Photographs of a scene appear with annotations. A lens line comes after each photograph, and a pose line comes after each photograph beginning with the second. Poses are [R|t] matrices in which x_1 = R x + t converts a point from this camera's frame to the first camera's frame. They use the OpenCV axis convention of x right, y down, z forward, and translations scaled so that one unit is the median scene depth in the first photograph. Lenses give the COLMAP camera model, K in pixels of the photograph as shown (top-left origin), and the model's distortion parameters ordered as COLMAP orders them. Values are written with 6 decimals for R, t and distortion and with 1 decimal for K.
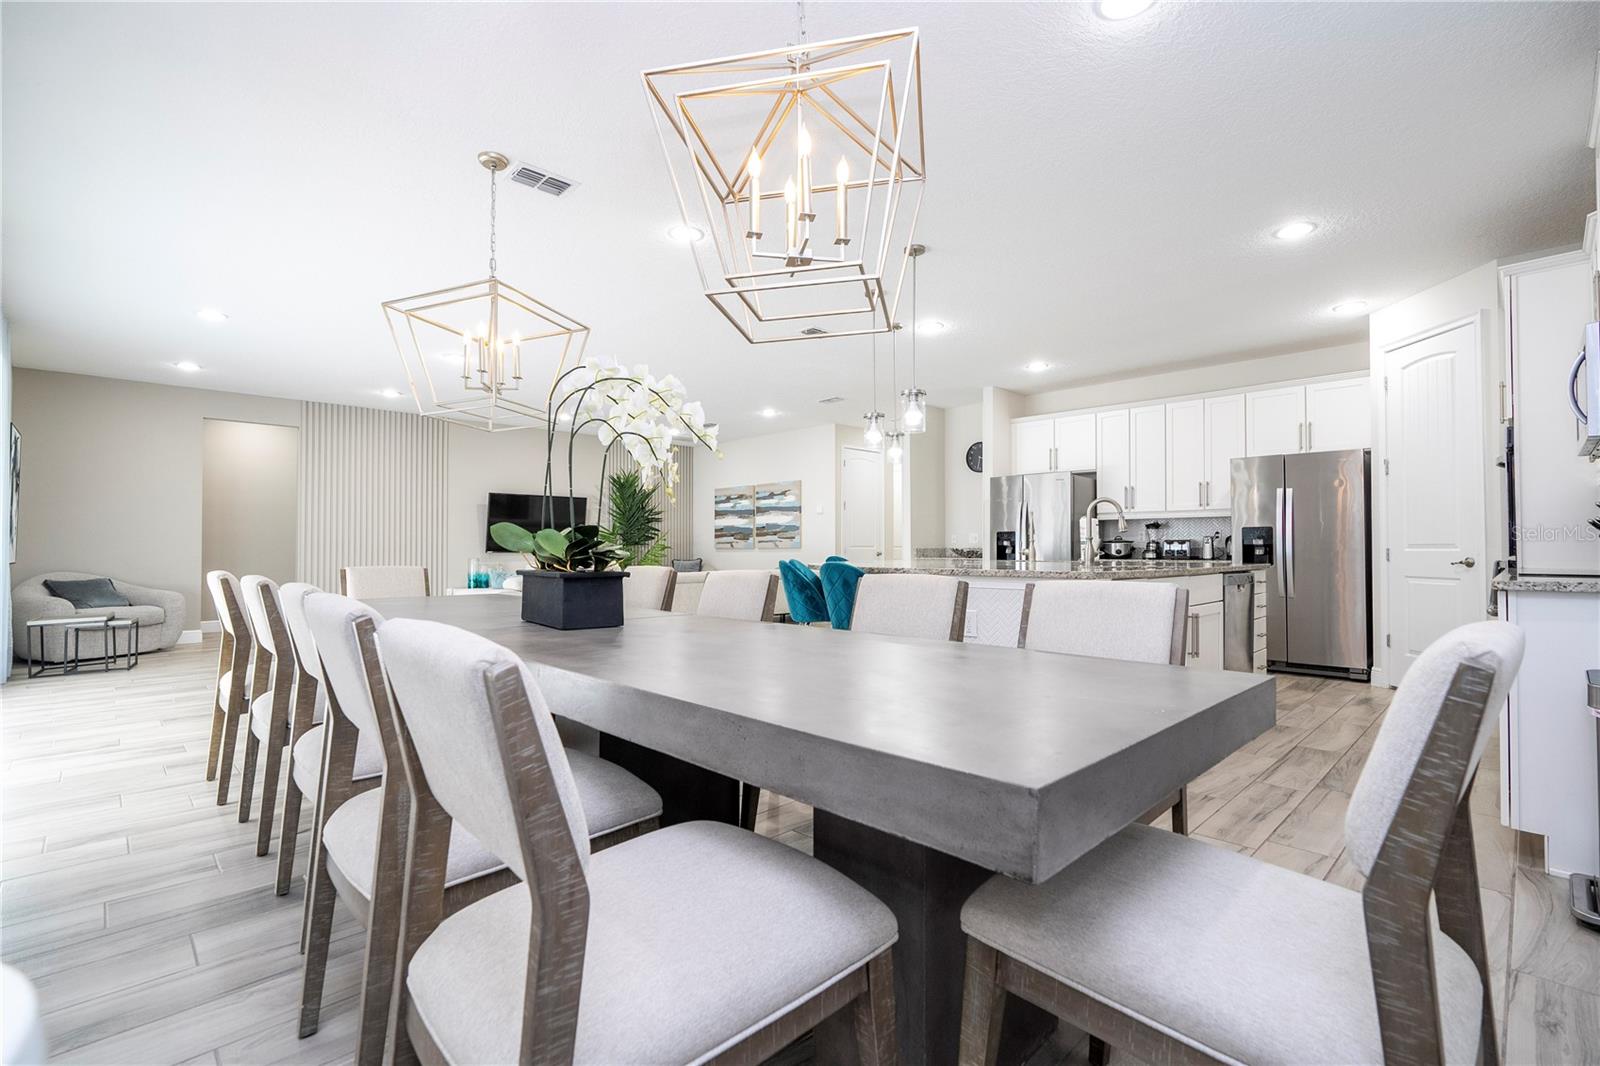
lens RADIAL K [[719.5, 0, 809.8], [0, 719.5, 535.1], [0, 0, 1]] dist [-0.005641, 0.004032]
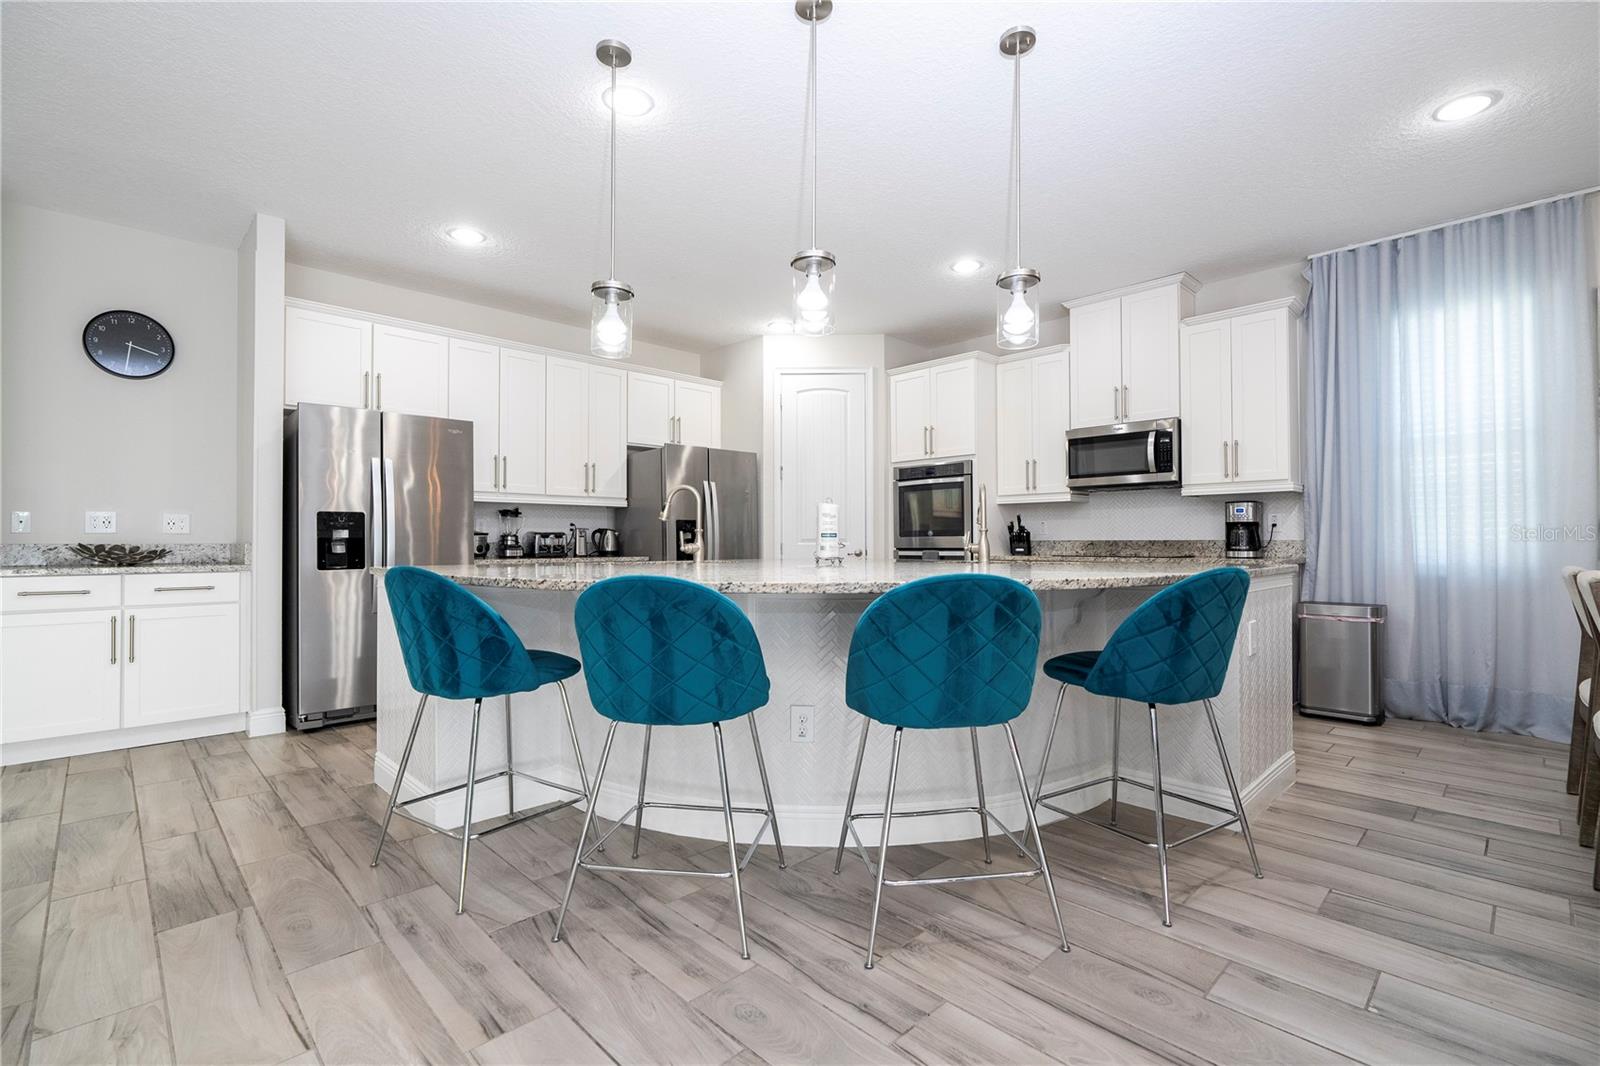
lens RADIAL K [[719.5, 0, 809.6], [0, 719.5, 532.7], [0, 0, 1]] dist [-0.005641, 0.004032]
pose [[0.000893, 0.013399, 0.999910, -0.270527], [-0.015938, 0.999783, -0.013383, 0.012918], [-0.999873, -0.015924, 0.001107, 0.711937]]
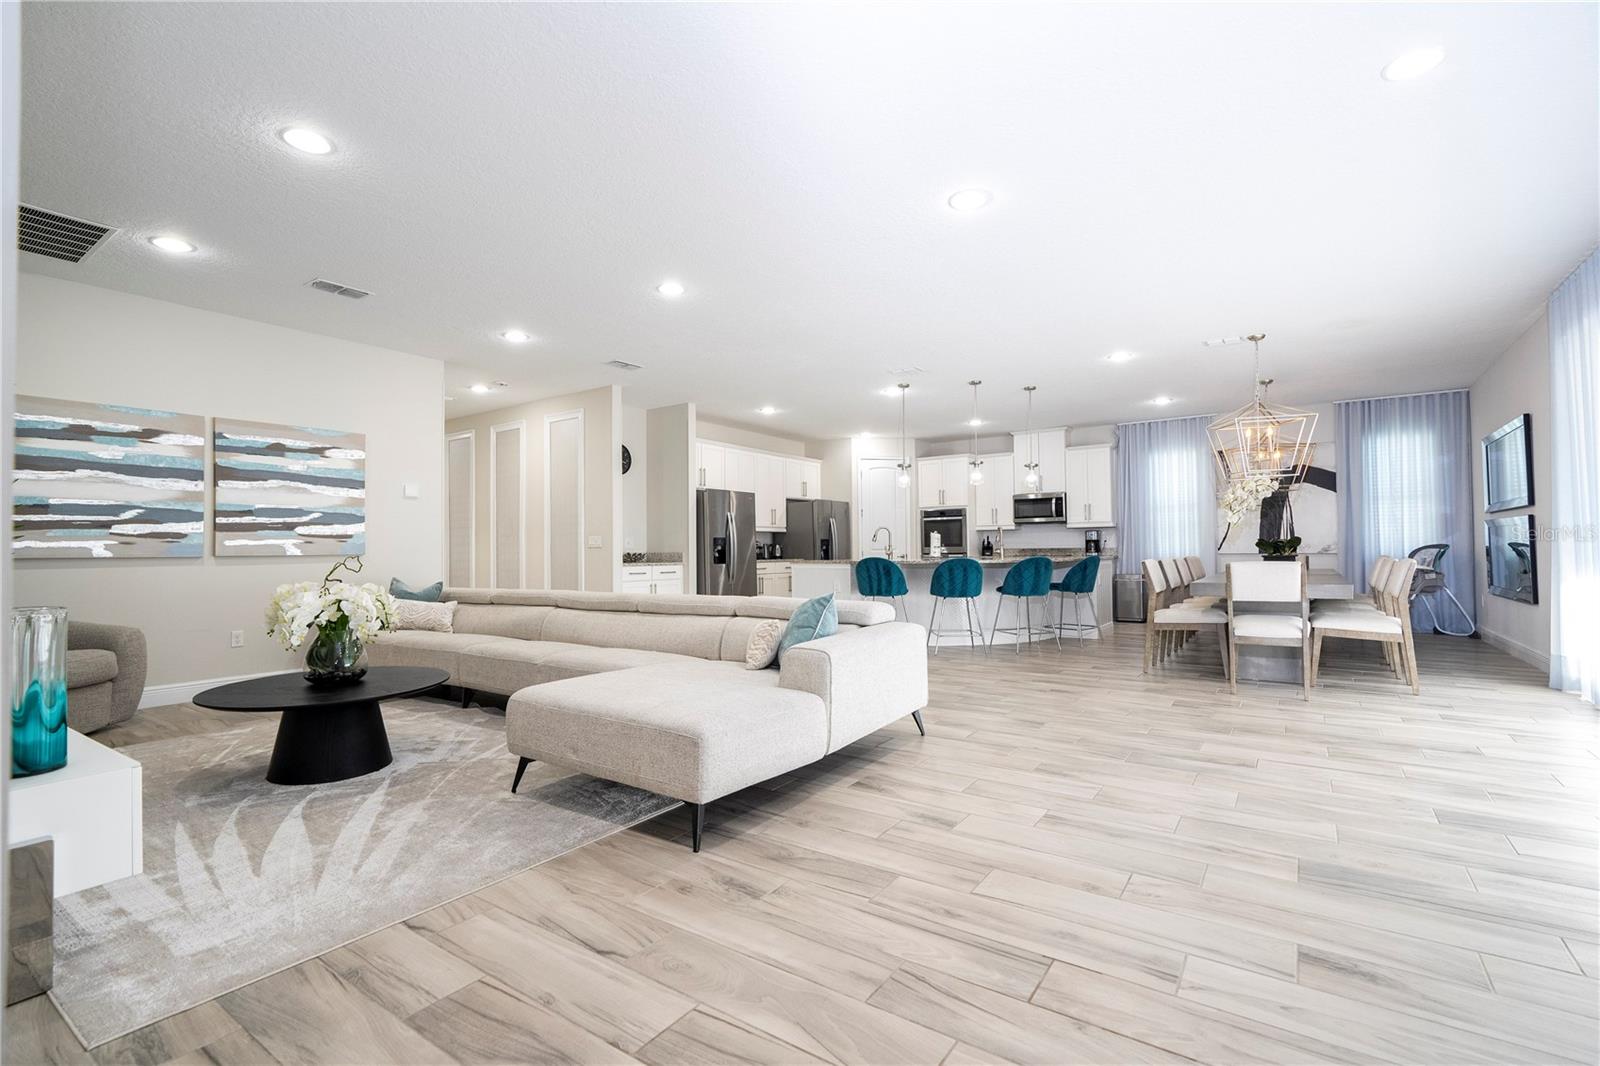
lens RADIAL K [[719.5, 0, 810.2], [0, 719.5, 536.5], [0, 0, 1]] dist [-0.005641, 0.004032]
pose [[-0.185538, 0.023015, 0.982368, -0.953484], [-0.007665, 0.999661, -0.024868, 0.022529], [-0.982607, -0.012143, -0.185299, 1.158336]]
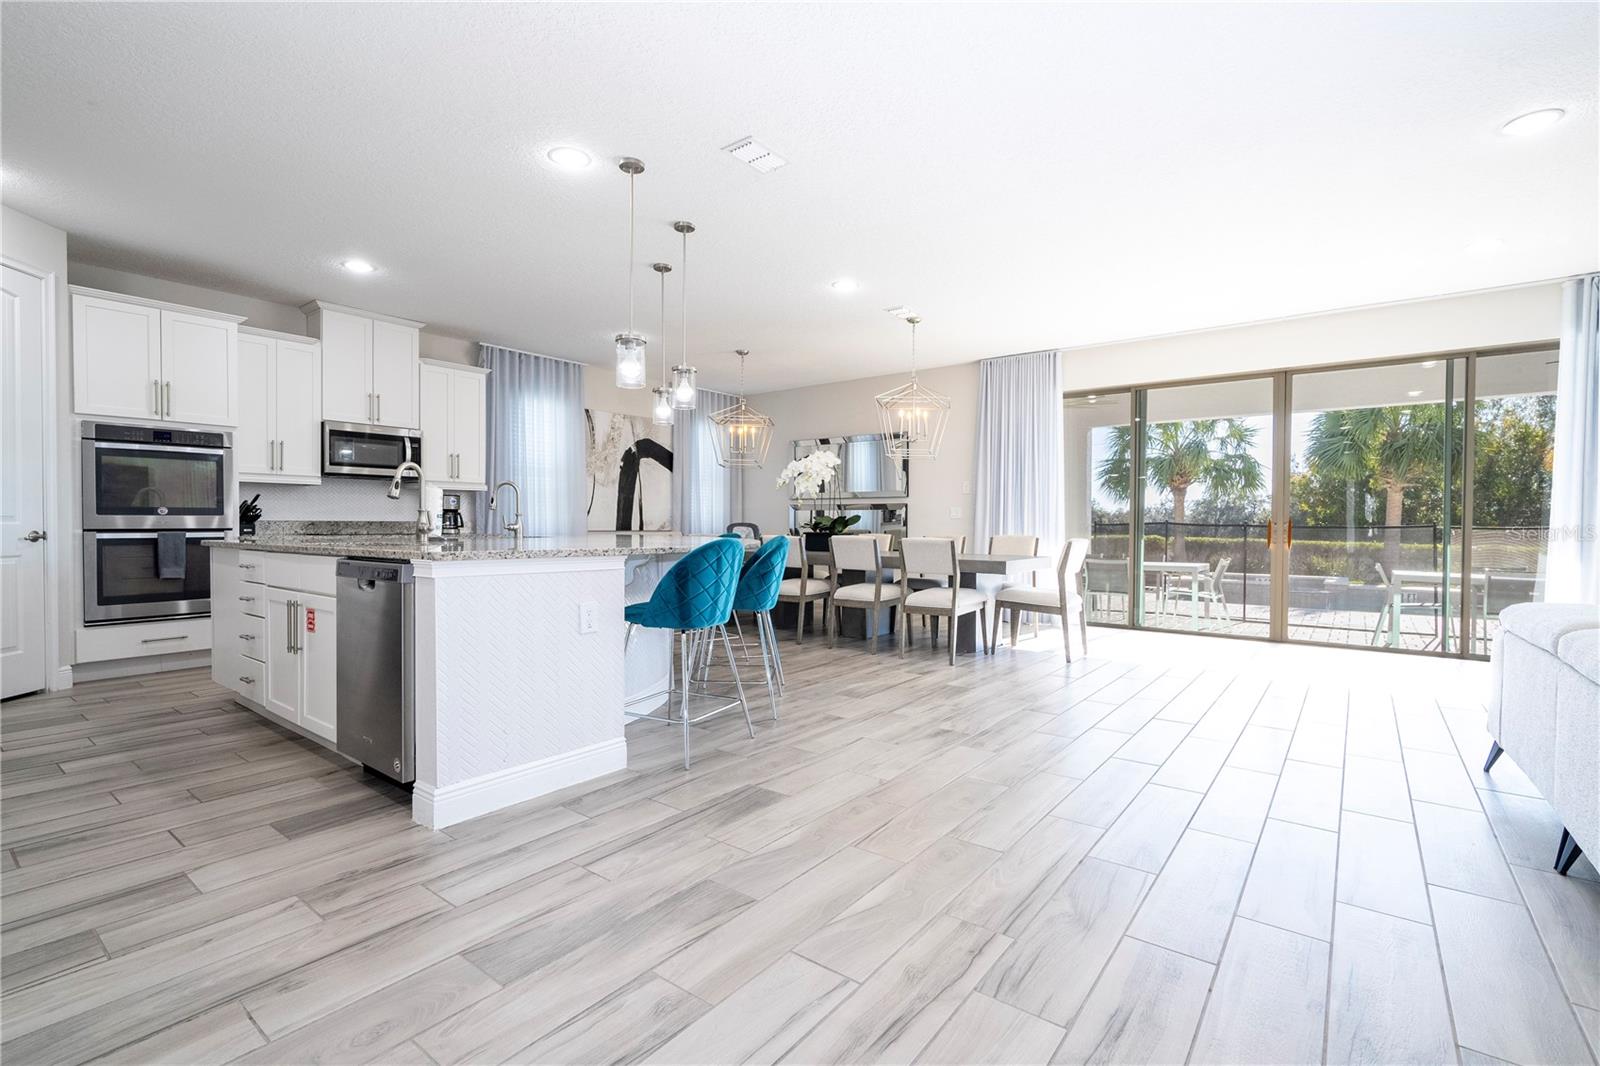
lens RADIAL K [[719.5, 0, 810.1], [0, 719.5, 534.8], [0, 0, 1]] dist [-0.005641, 0.004032]
pose [[-0.991179, -0.000730, -0.132526, 0.038477], [-0.000295, 0.999995, -0.003301, 0.025032], [0.132527, -0.003232, -0.991174, 1.333101]]
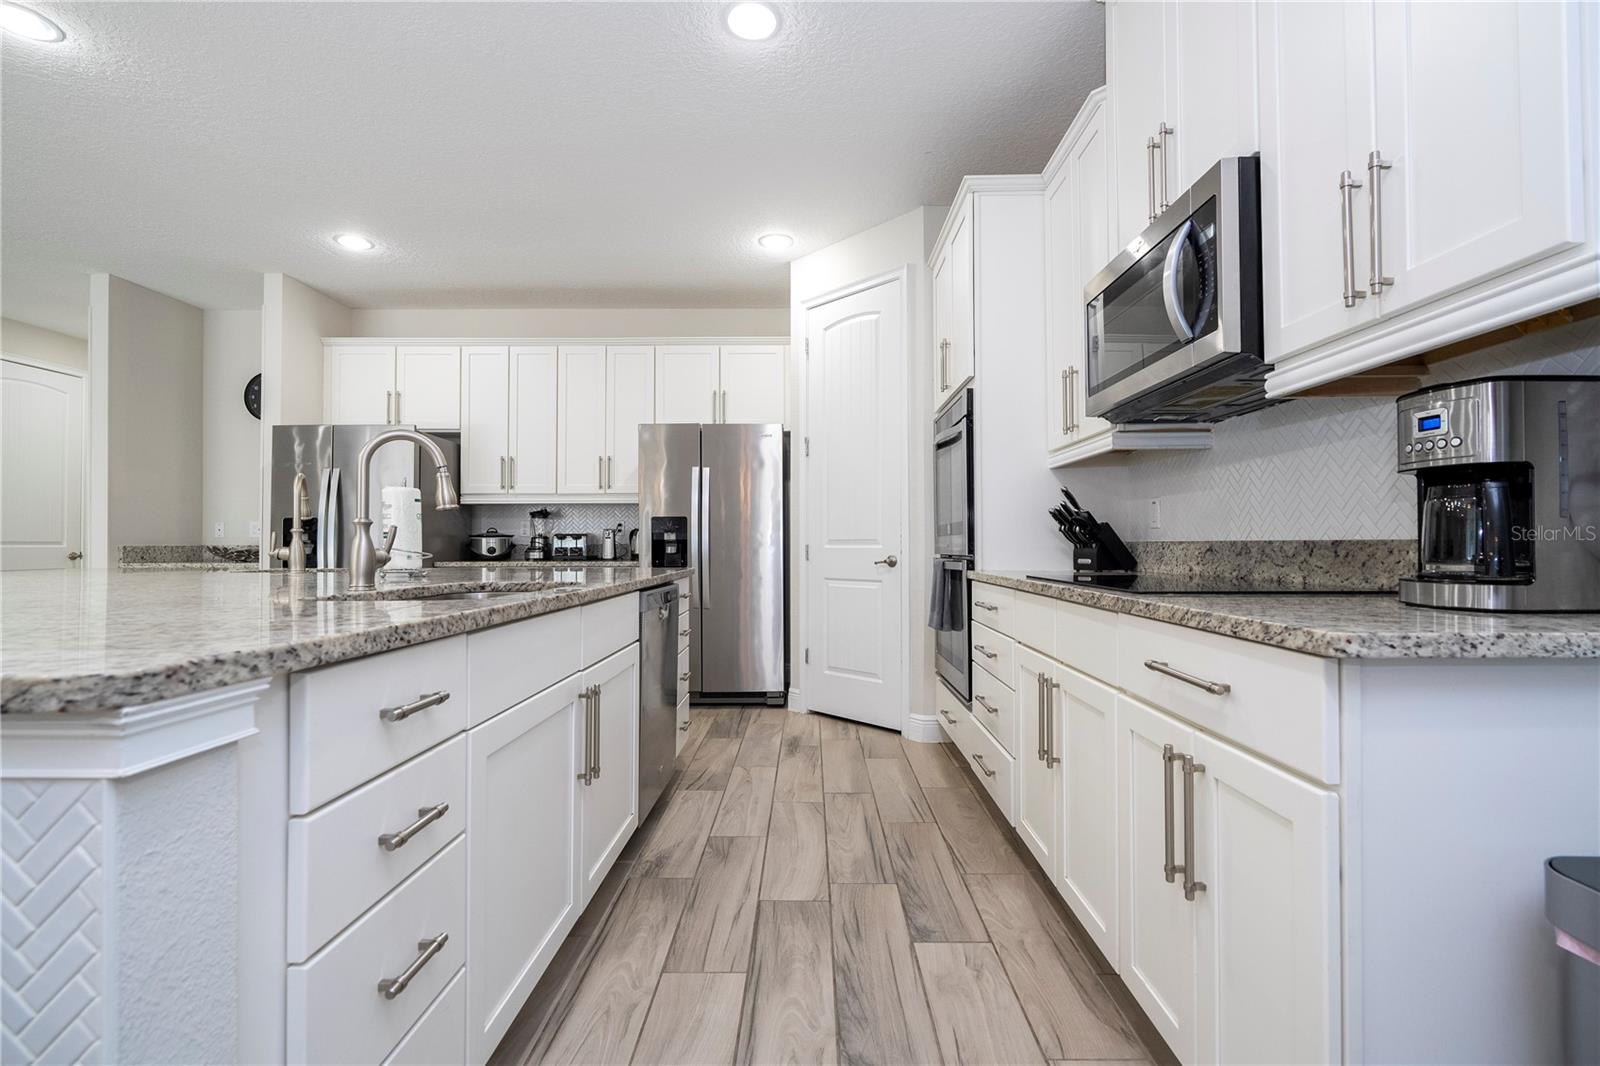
lens RADIAL K [[719.5, 0, 808.5], [0, 719.5, 534.4], [0, 0, 1]] dist [-0.005641, 0.004032]
pose [[0.708403, 0.008296, 0.705759, 0.163335], [-0.011204, 0.999937, -0.000508, 0.005007], [-0.705719, -0.007547, 0.708451, 0.305693]]
